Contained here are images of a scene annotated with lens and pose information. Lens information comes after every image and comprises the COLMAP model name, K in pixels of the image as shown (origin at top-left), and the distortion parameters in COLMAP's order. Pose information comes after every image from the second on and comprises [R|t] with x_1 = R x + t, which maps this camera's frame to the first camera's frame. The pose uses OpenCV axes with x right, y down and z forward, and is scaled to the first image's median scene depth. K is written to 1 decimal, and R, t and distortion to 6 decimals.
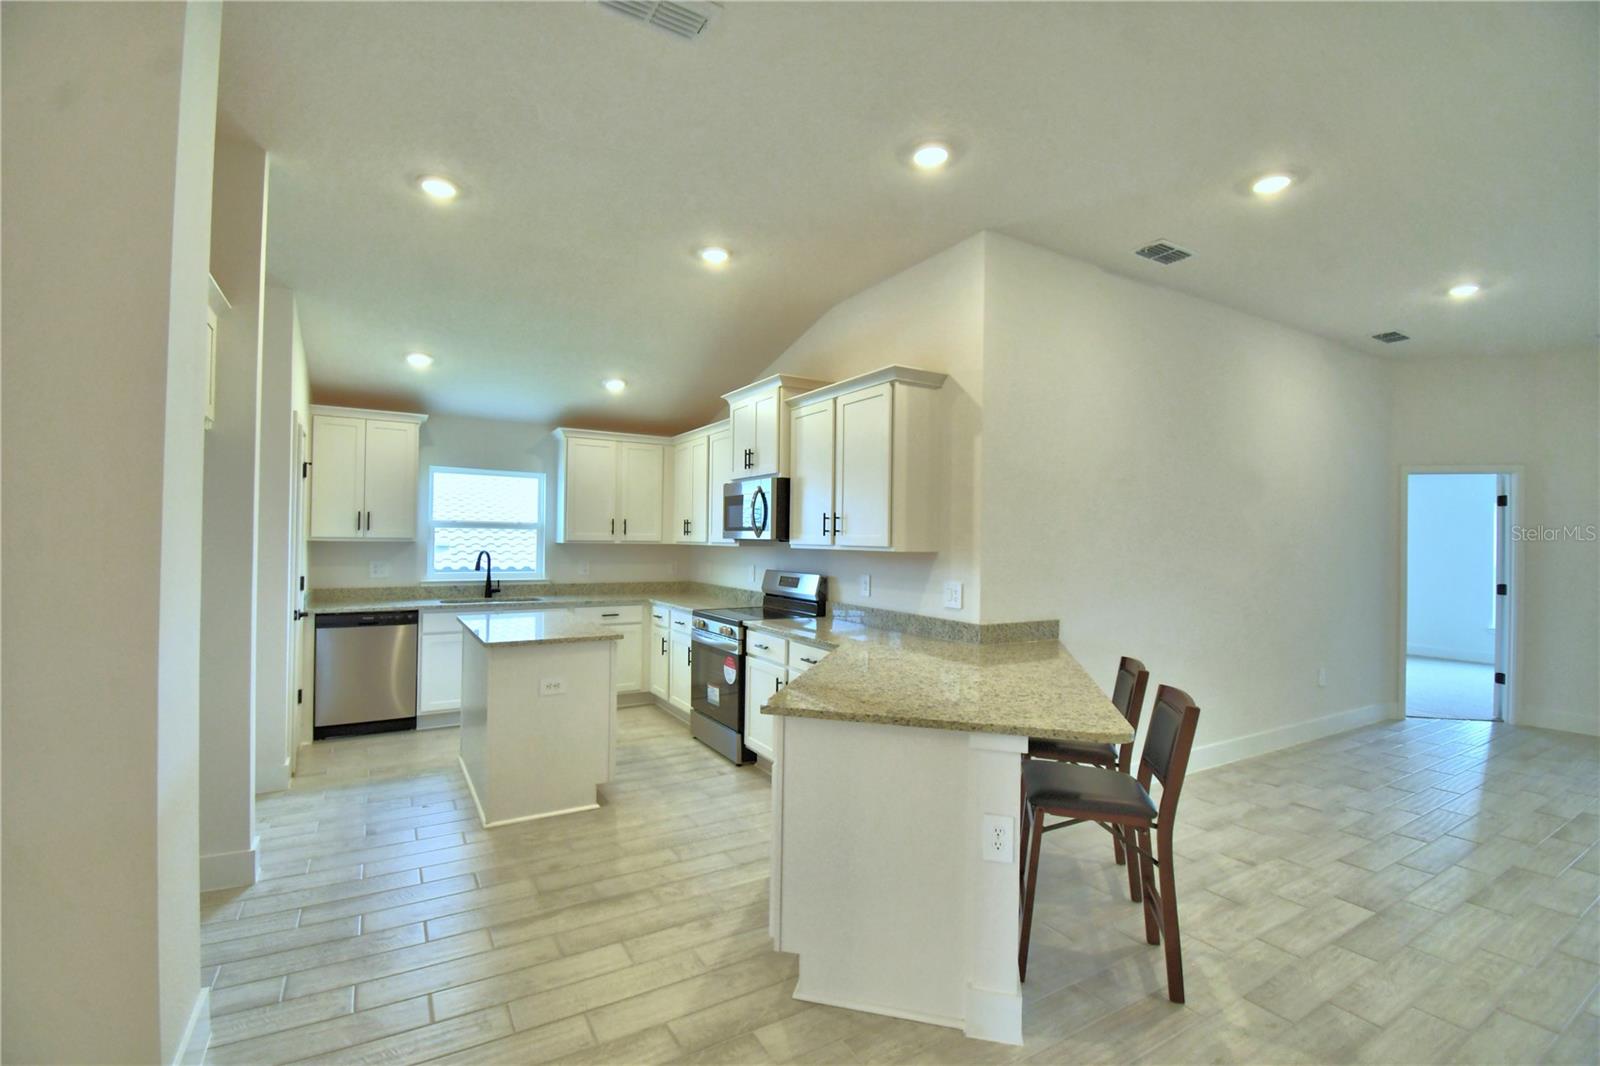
lens RADIAL K [[699.9, 0, 794.4], [0, 699.9, 535.4], [0, 0, 1]] dist [0.022145, -0.026651]
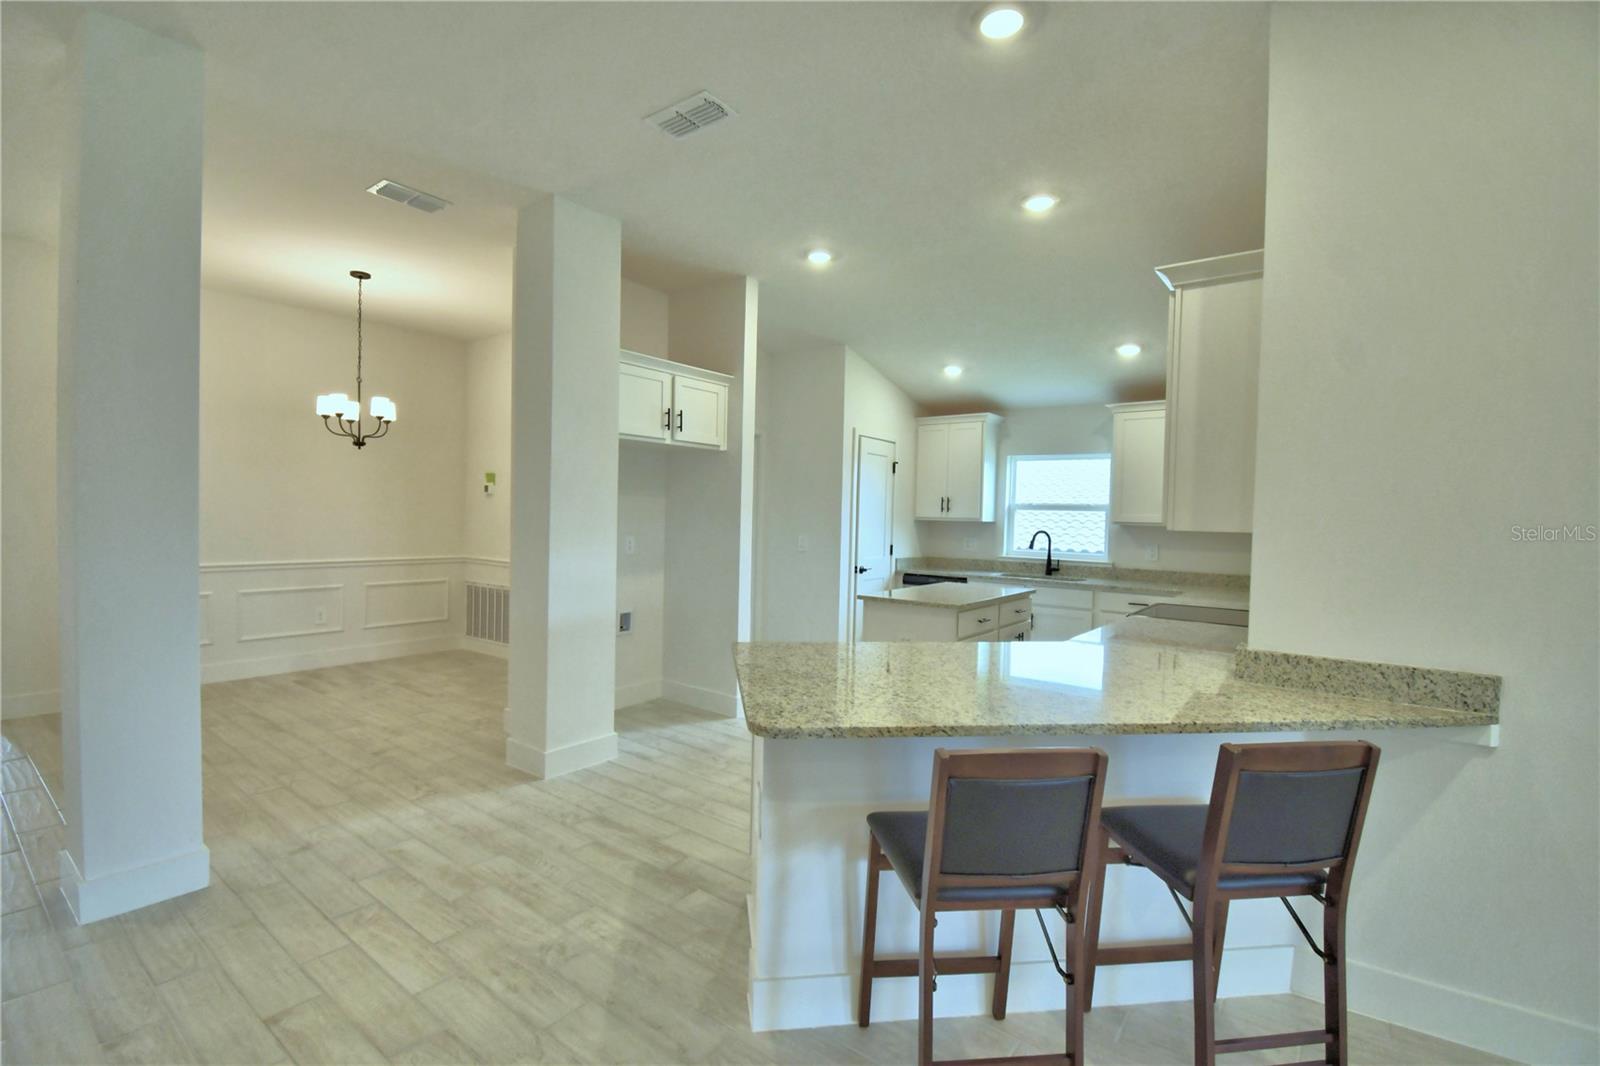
lens RADIAL K [[721.8, 0, 800.0], [0, 721.8, 533.0], [0, 0, 1]] dist [-0.000046, -0.000823]
pose [[0.377576, 0.019409, -0.925775, 0.564728], [-0.012453, 0.999796, 0.015882, 0.015316], [0.925895, 0.005532, 0.377741, 0.309842]]
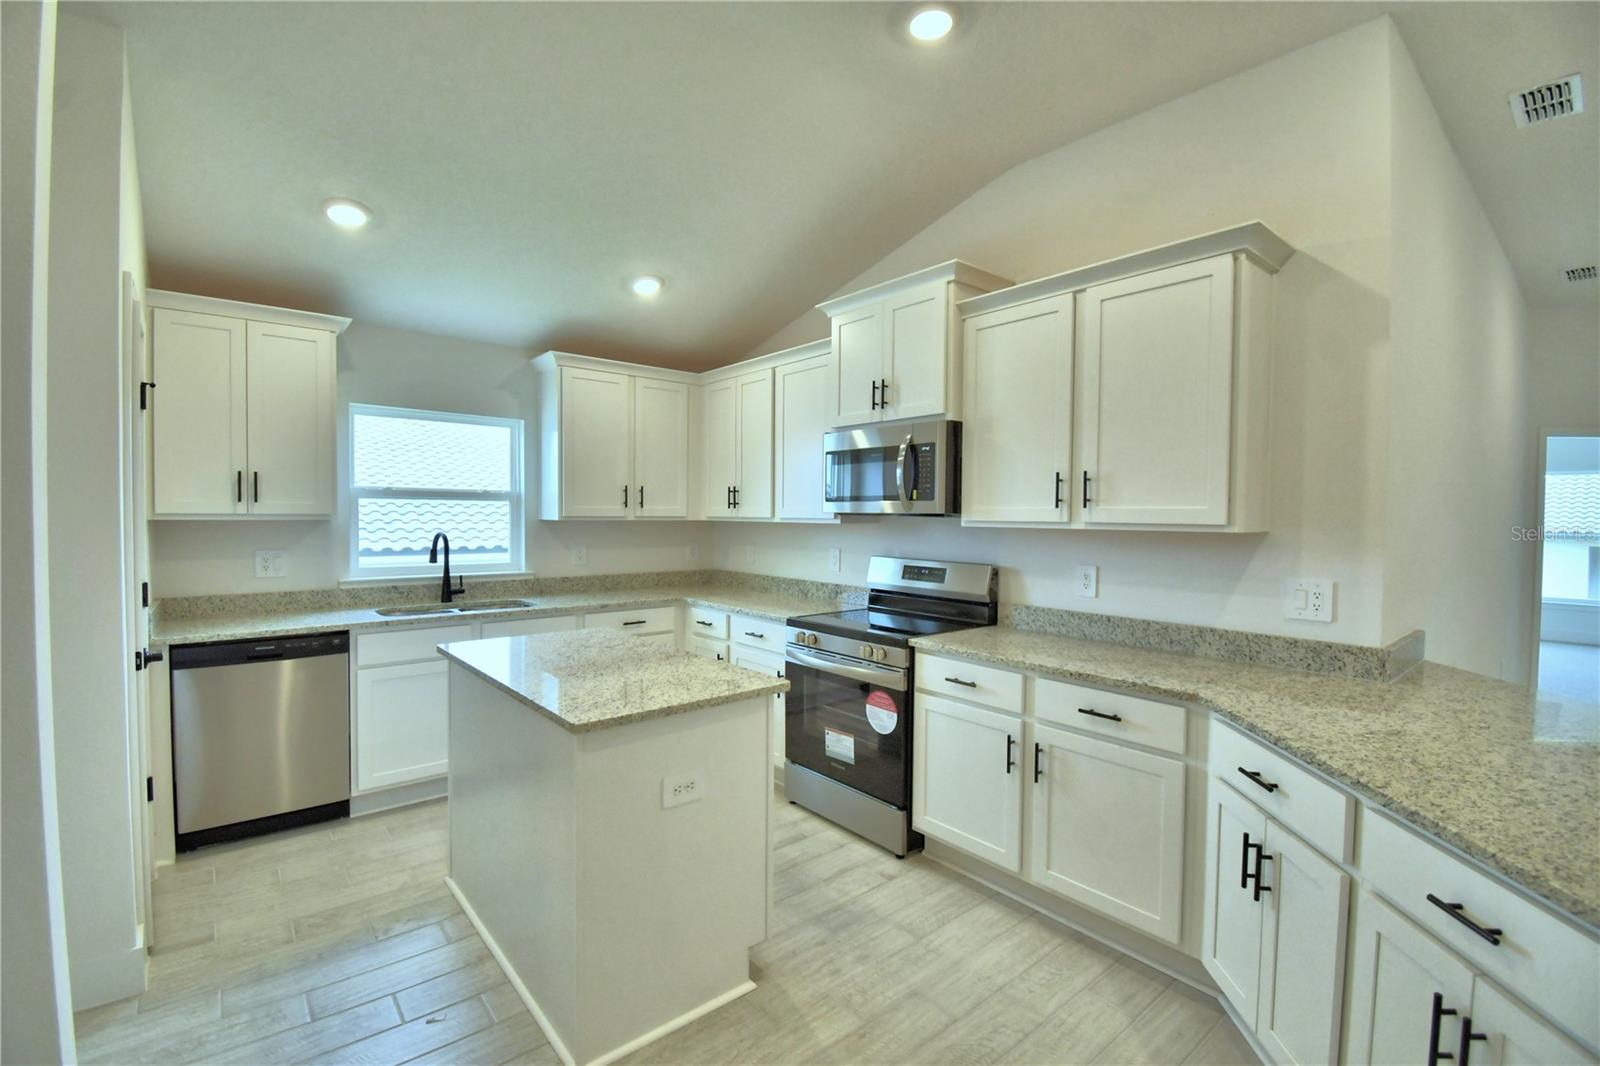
lens RADIAL K [[700.2, 0, 793.5], [0, 700.2, 532.8], [0, 0, 1]] dist [0.021266, -0.028732]
pose [[0.987370, -0.009616, 0.158139, -0.278095], [0.004105, 0.999374, 0.035138, -0.000215], [-0.158378, -0.034045, 0.986791, 0.371557]]
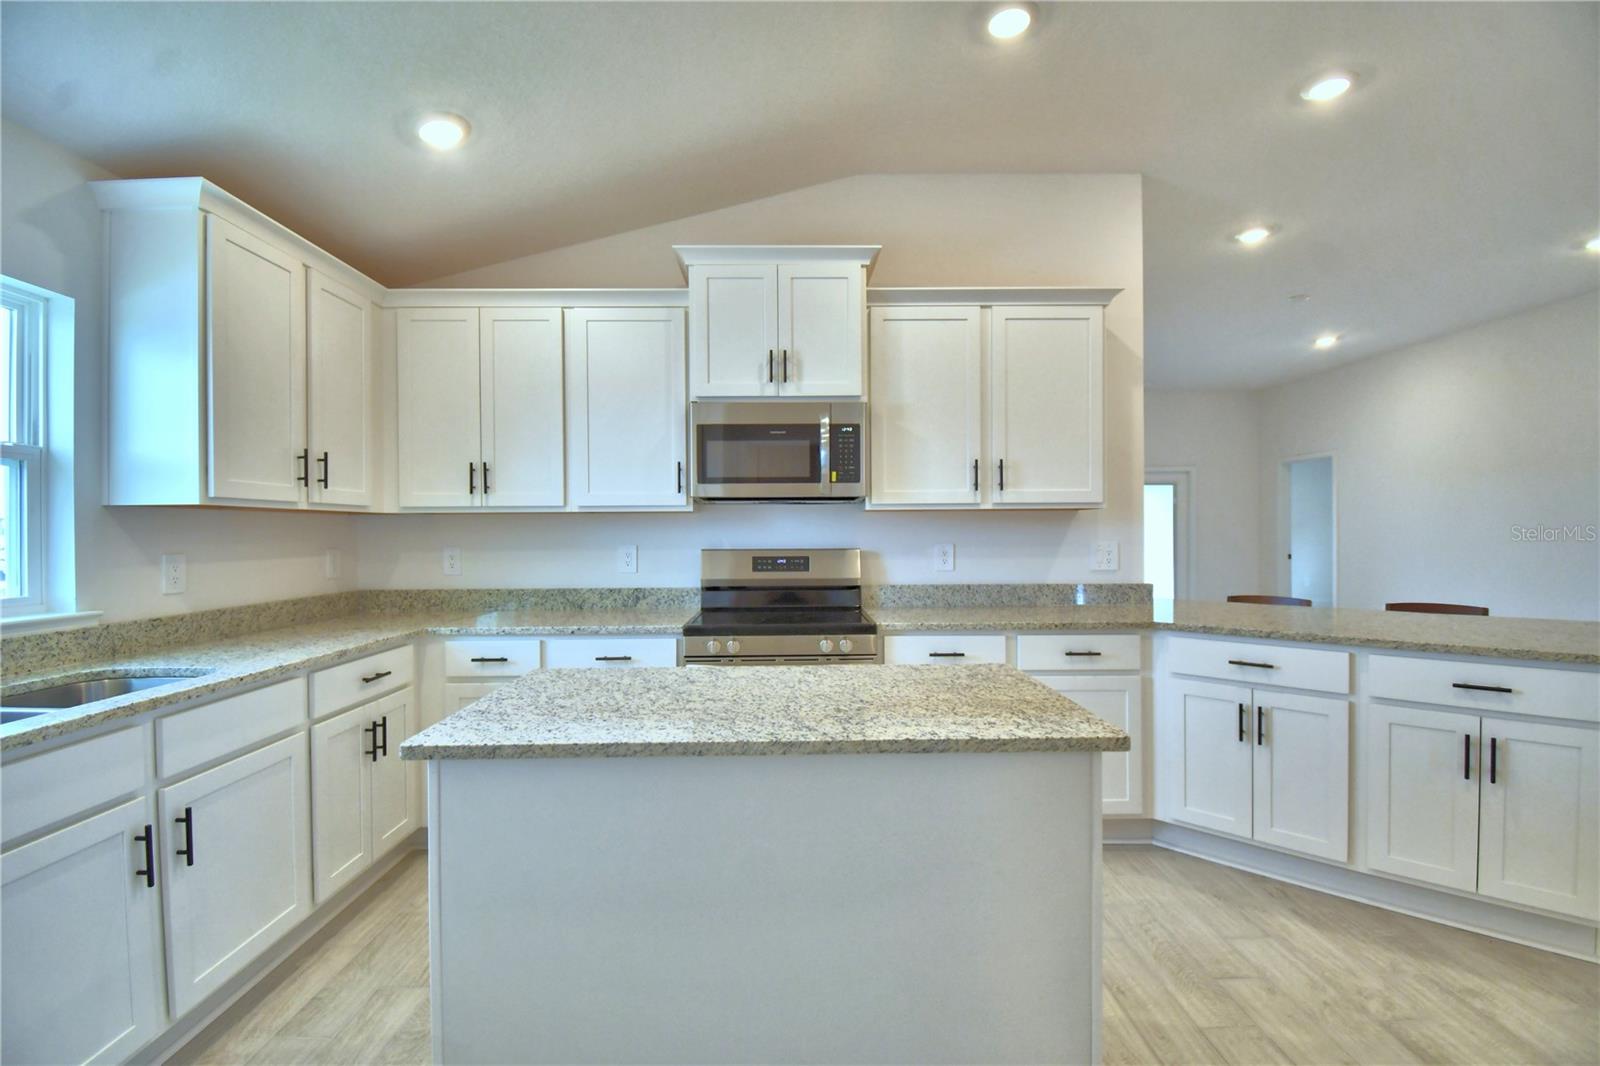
lens RADIAL K [[699.9, 0, 794.4], [0, 699.9, 535.4], [0, 0, 1]] dist [0.022145, -0.026651]
pose [[0.499869, -0.021153, 0.865843, -0.646233], [0.008697, 0.999774, 0.019404, 0.029599], [-0.866057, -0.002169, 0.499940, 0.739162]]
